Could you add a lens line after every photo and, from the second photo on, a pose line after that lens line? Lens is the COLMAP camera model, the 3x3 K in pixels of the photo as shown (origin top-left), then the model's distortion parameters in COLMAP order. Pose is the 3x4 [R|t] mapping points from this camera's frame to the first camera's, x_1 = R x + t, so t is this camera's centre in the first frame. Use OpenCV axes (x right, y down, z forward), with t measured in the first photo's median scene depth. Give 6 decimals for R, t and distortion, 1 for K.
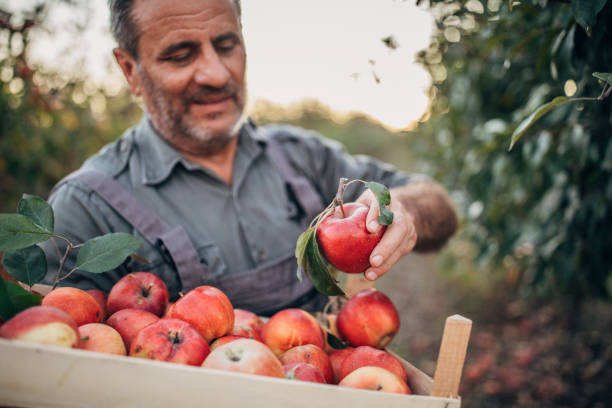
lens RADIAL K [[602.5, 0, 297.6], [0, 602.5, 190.7], [0, 0, 1]] dist [0.125011, -0.610649]
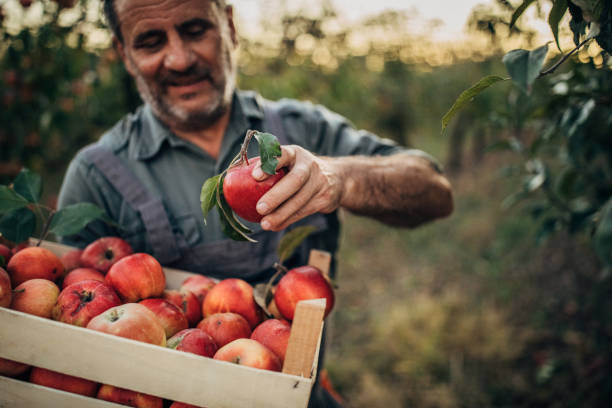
lens RADIAL K [[611.8, 0, 306.0], [0, 611.8, 204.0], [0, 0, 1]] dist [-0.015523, 0.009739]
pose [[0.949273, 0.041936, -0.311643, 0.416565], [-0.012300, 0.995261, 0.096463, -0.042032], [0.314211, -0.087736, 0.945290, 0.018103]]
